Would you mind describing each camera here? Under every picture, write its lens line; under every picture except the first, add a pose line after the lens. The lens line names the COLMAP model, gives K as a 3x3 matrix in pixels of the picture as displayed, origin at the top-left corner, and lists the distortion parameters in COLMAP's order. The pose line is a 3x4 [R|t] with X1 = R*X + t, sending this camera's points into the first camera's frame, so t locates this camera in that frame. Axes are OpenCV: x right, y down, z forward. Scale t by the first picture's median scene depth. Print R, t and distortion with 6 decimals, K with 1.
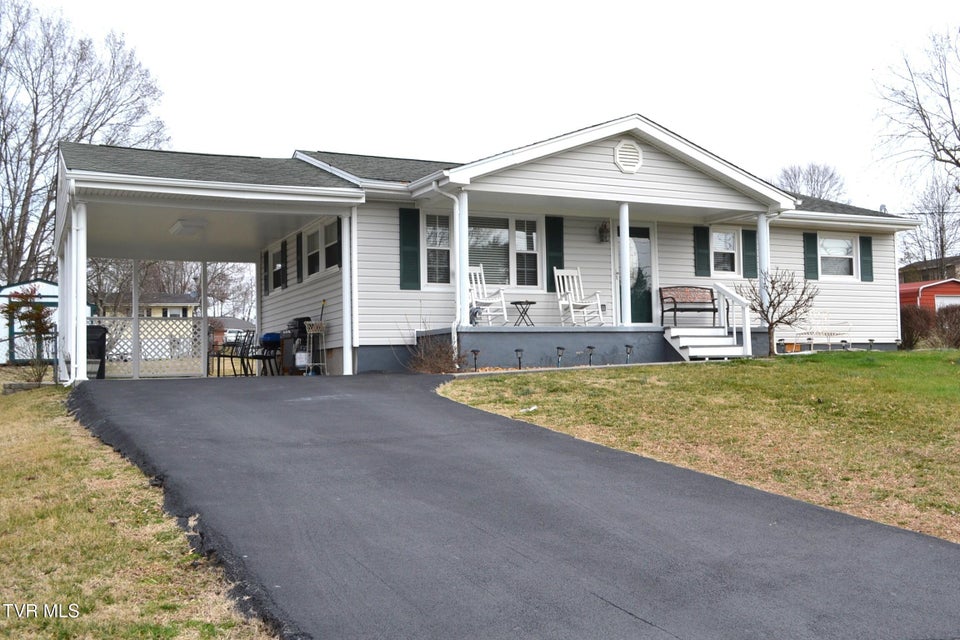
lens RADIAL K [[973.8, 0, 480.0], [0, 973.8, 320.0], [0, 0, 1]] dist [0.001070, 0.000367]
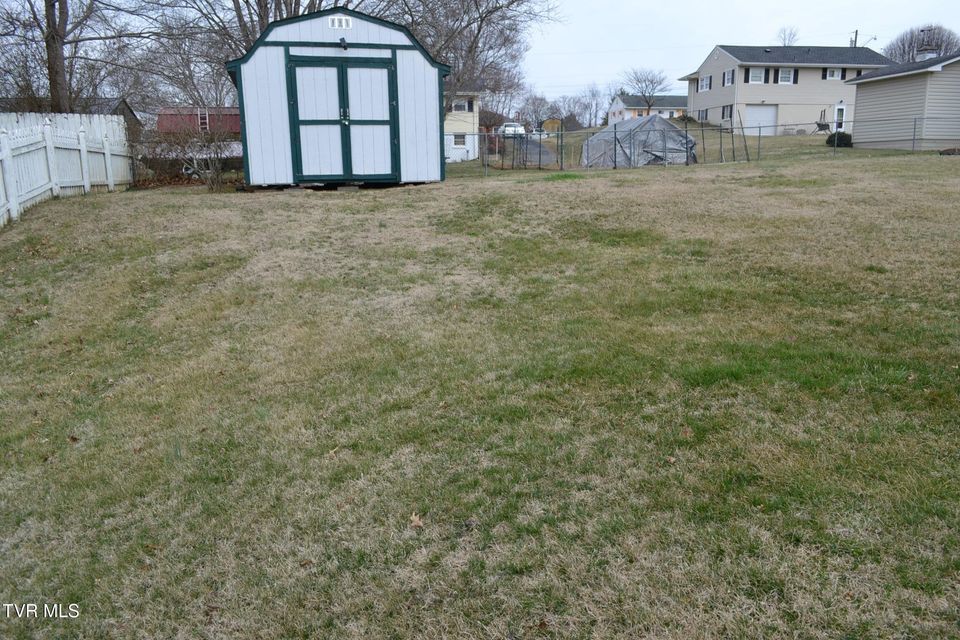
lens RADIAL K [[759.6, 0, 480.0], [0, 759.6, 320.0], [0, 0, 1]] dist [-0.009006, -0.002424]
pose [[0.978528, 0.055106, -0.198611, -0.584421], [-0.002175, 0.966305, 0.257392, 0.021676], [0.206103, -0.251433, 0.945676, 1.195208]]
